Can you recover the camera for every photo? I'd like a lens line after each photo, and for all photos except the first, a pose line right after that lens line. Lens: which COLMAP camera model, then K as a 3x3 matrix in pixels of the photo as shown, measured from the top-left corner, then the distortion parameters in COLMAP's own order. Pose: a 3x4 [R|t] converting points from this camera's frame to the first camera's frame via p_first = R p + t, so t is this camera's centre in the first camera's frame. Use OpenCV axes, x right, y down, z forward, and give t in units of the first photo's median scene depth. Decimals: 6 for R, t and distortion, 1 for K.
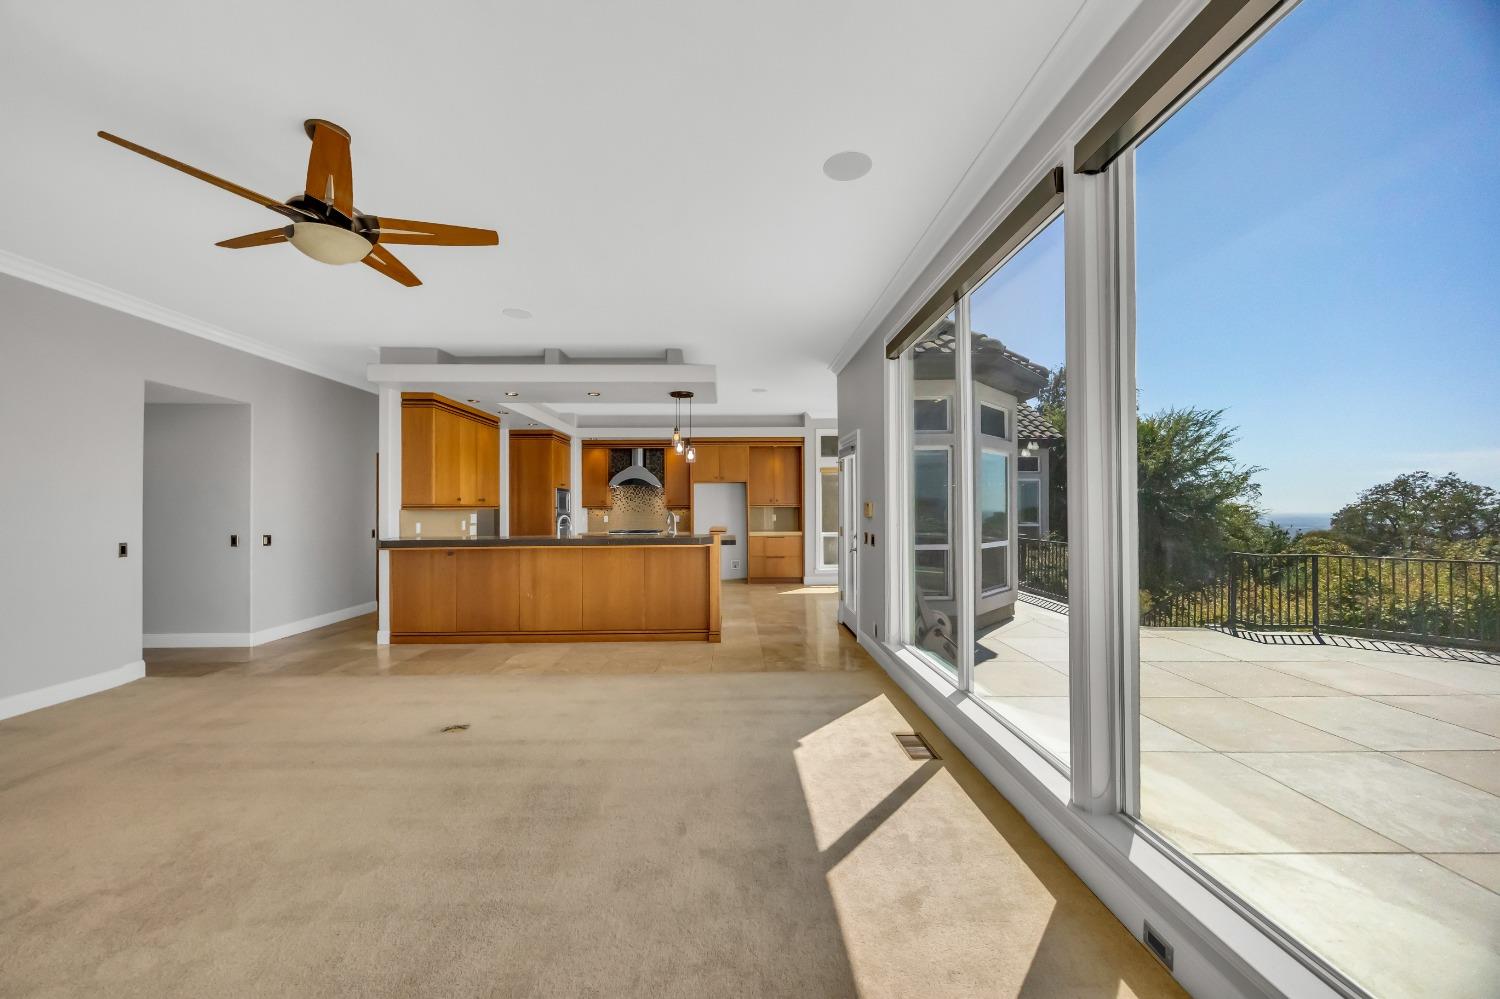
lens RADIAL K [[569.1, 0, 748.3], [0, 569.1, 506.3], [0, 0, 1]] dist [-0.003709, 0.000900]
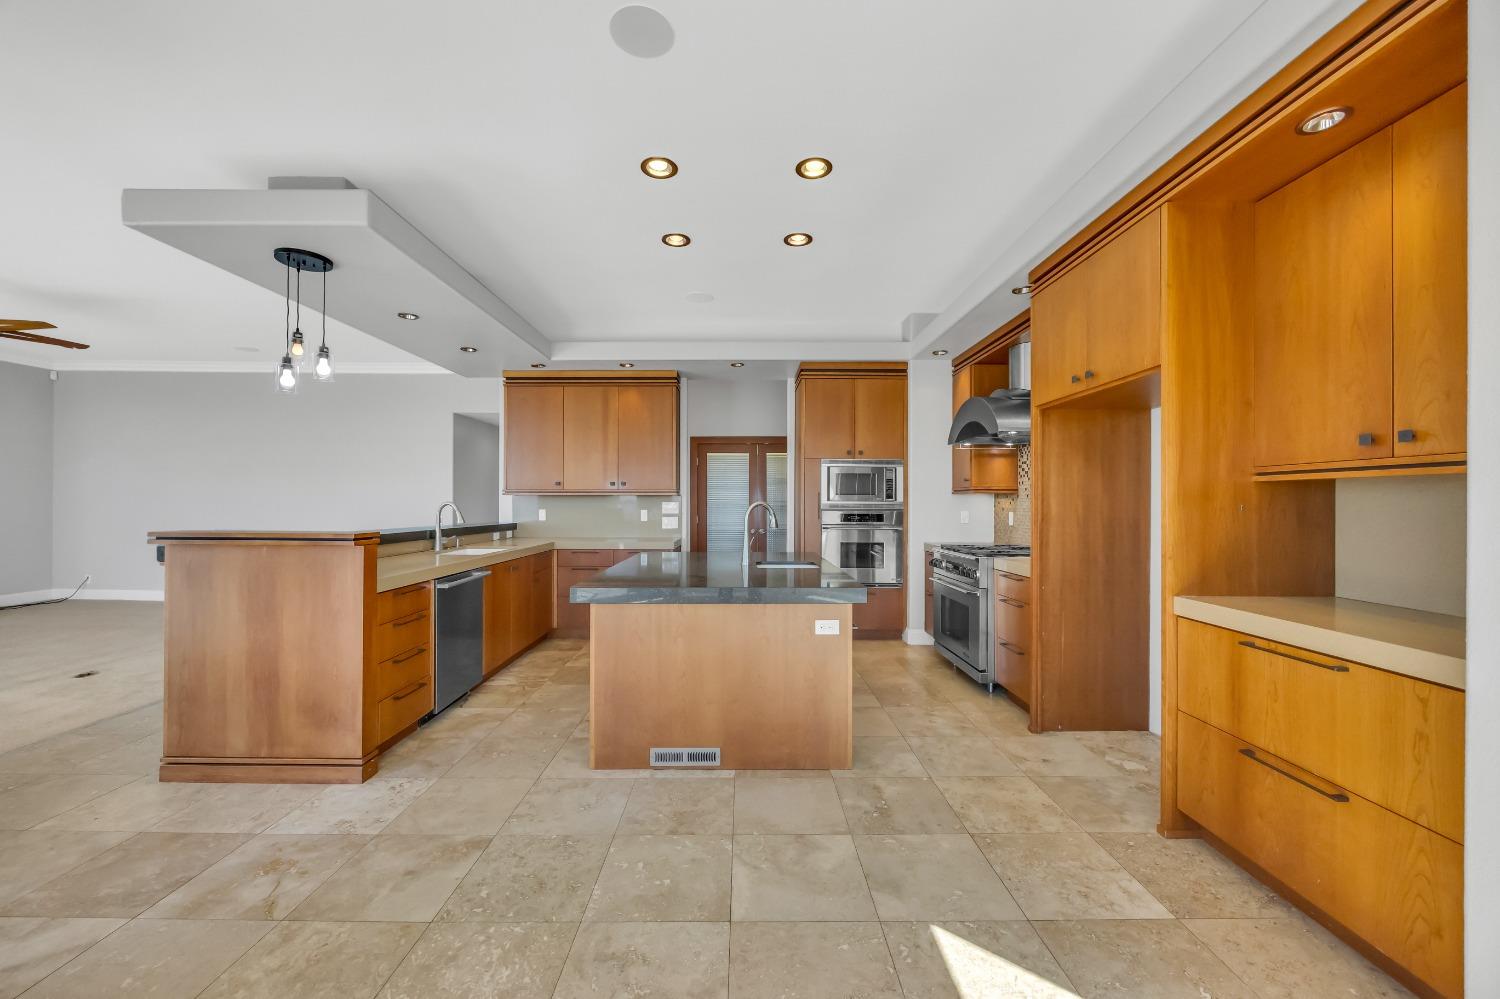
lens RADIAL K [[569.1, 0, 740.5], [0, 569.1, 502.7], [0, 0, 1]] dist [-0.003709, 0.000900]
pose [[-0.028445, 0.007068, -0.999570, 0.217497], [0.001851, 0.999974, 0.007018, 0.006877], [0.999594, -0.001651, -0.028457, 0.832226]]
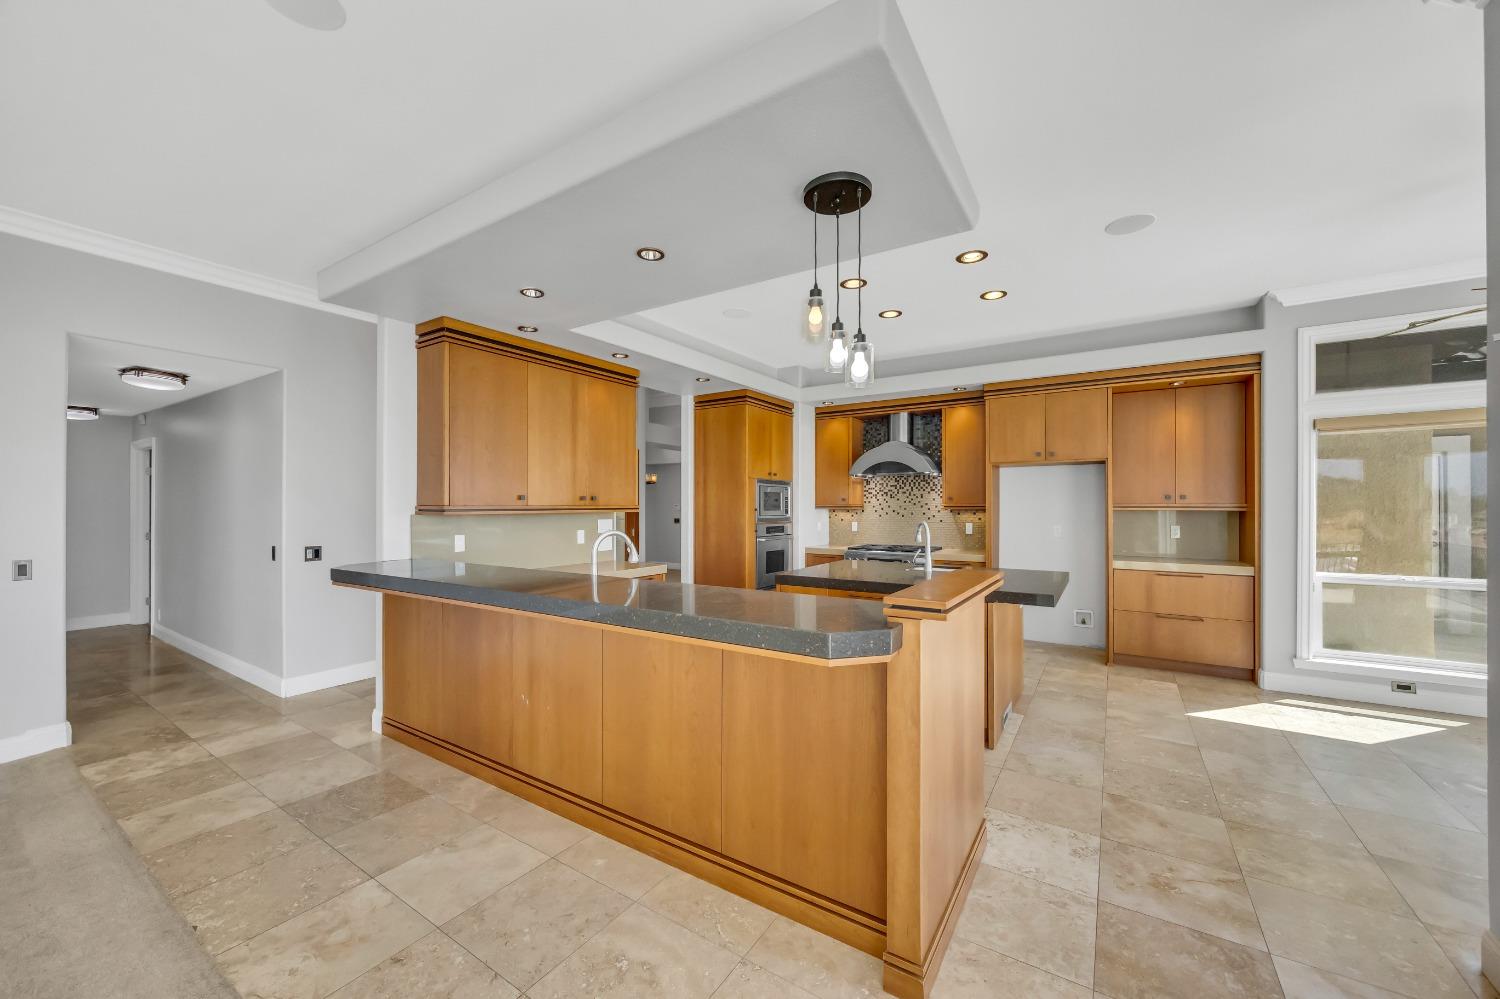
lens RADIAL K [[569.1, 0, 740.1], [0, 569.1, 502.5], [0, 0, 1]] dist [-0.003709, 0.000900]
pose [[0.820403, 0.003675, -0.571774, 0.018239], [-0.003377, 0.999993, 0.001582, -0.005486], [0.571776, 0.000633, 0.820409, 0.407206]]
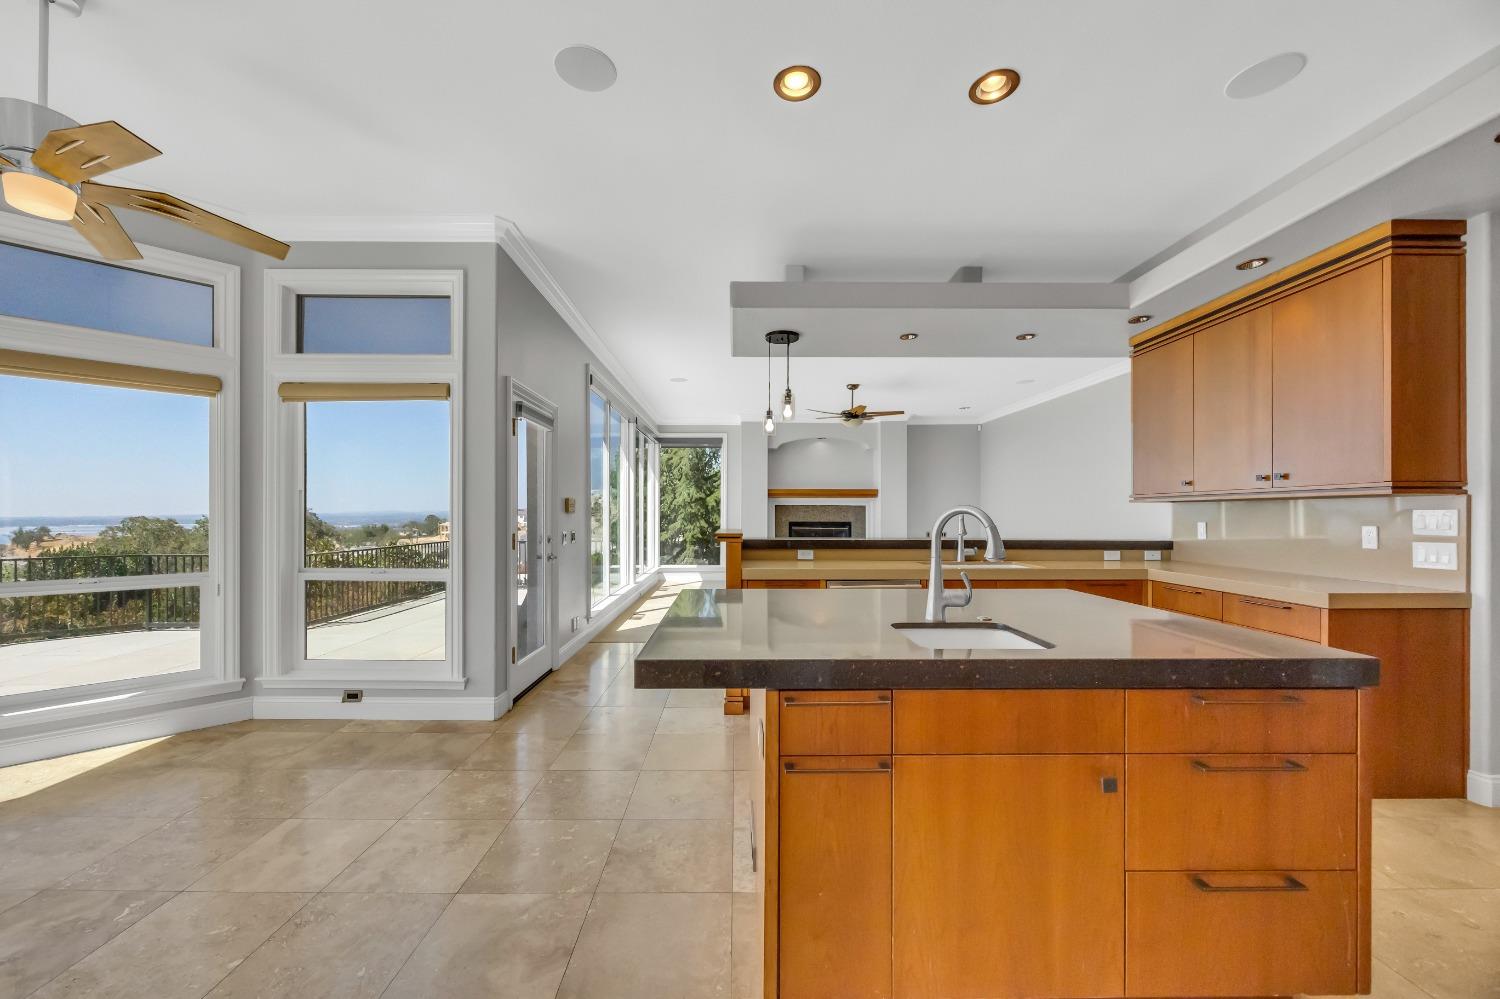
lens RADIAL K [[569.1, 0, 741.5], [0, 569.1, 514.2], [0, 0, 1]] dist [-0.003709, 0.000900]
pose [[-0.999846, 0.005378, 0.016710, -0.048303], [0.005320, 0.999980, -0.003558, 0.011523], [-0.016729, -0.003469, -0.999854, 1.007694]]
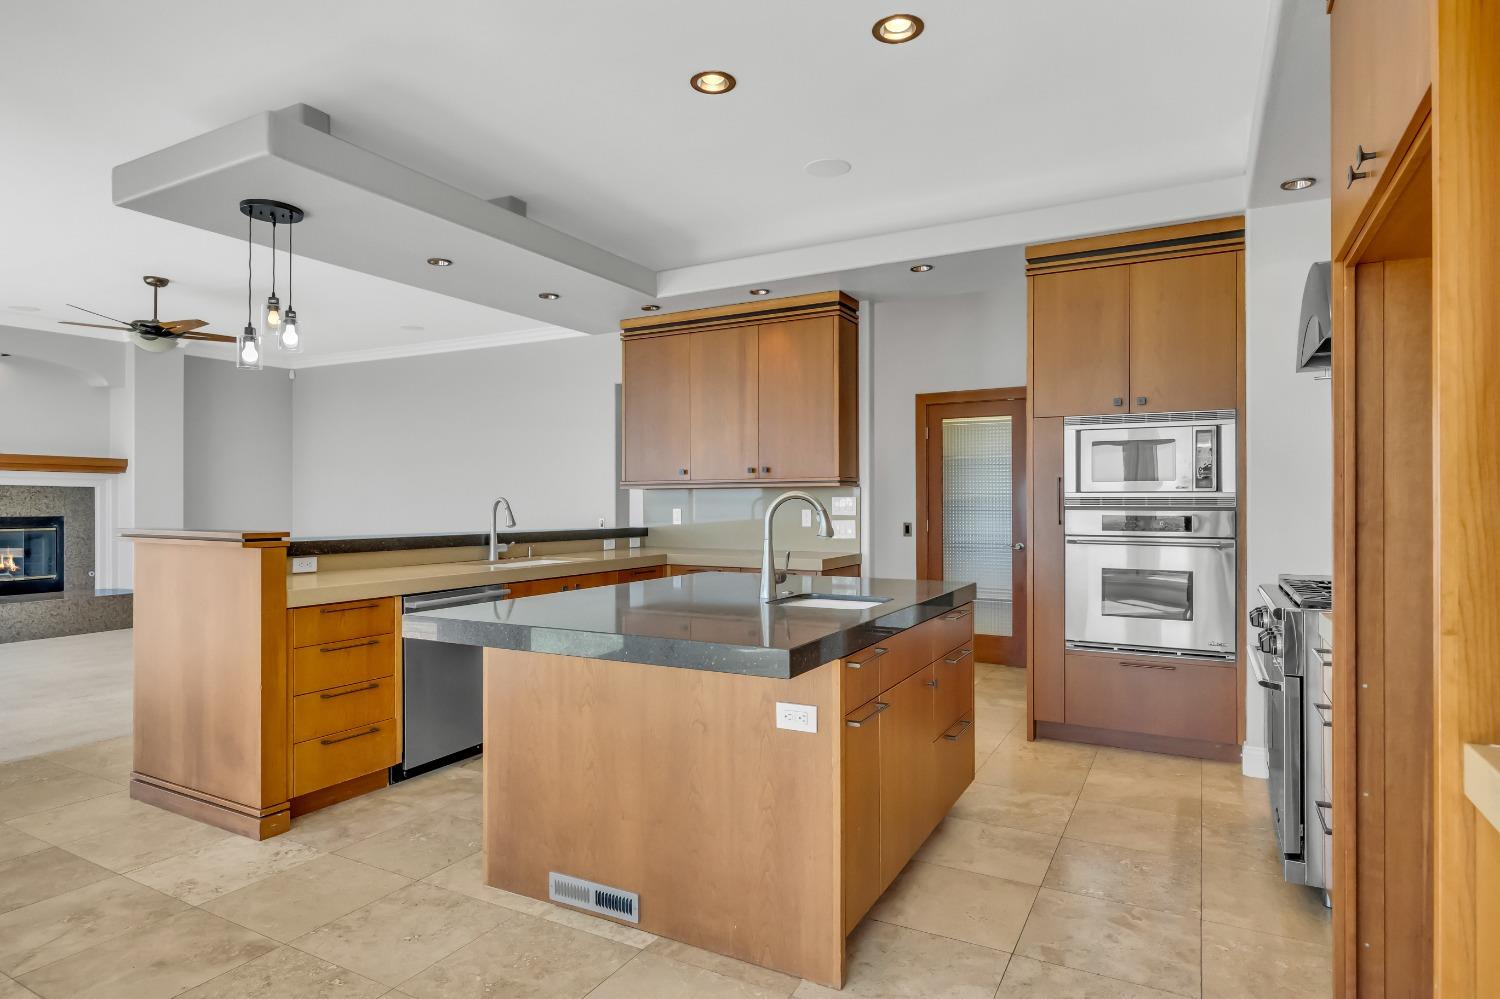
lens RADIAL K [[829.1, 0, 747.1], [0, 829.1, 501.9], [0, 0, 1]] dist [0.004488, -0.005663]
pose [[-0.502686, 0.006460, -0.864445, 0.140231], [0.008101, 0.999963, 0.002762, 0.011279], [0.864431, -0.005615, -0.502720, 0.961738]]
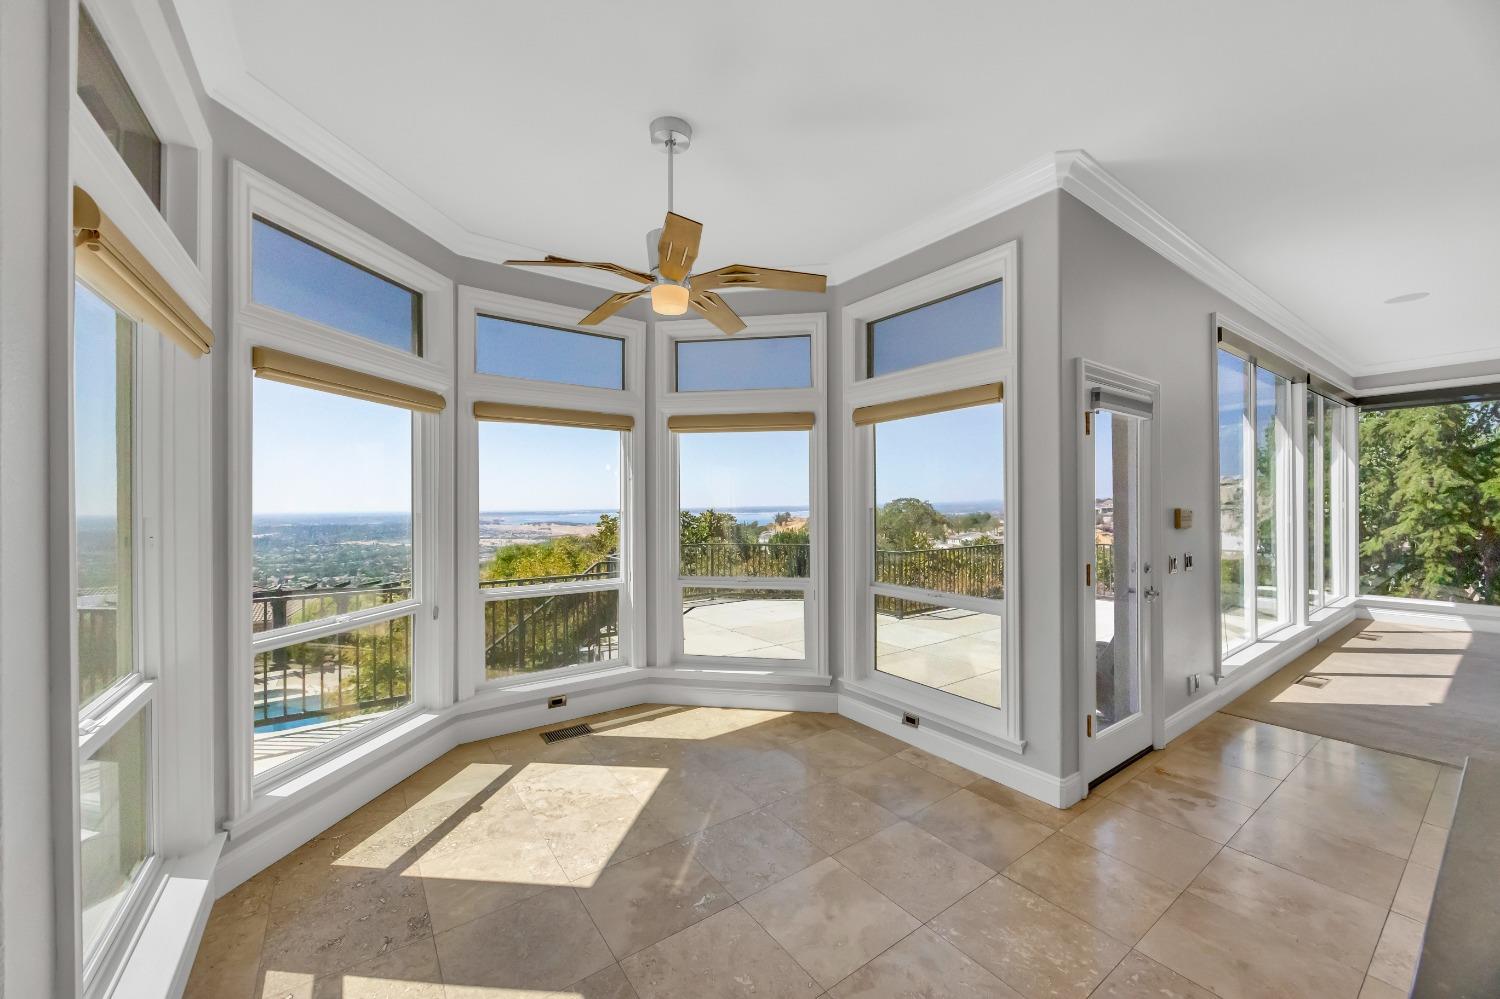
lens RADIAL K [[569.1, 0, 746.4], [0, 569.1, 502.3], [0, 0, 1]] dist [-0.003709, 0.000900]
pose [[-0.558721, 0.011480, 0.829276, -0.032209], [0.005753, 0.999934, -0.009966, -0.005945], [-0.829335, -0.000798, -0.558750, 0.937520]]
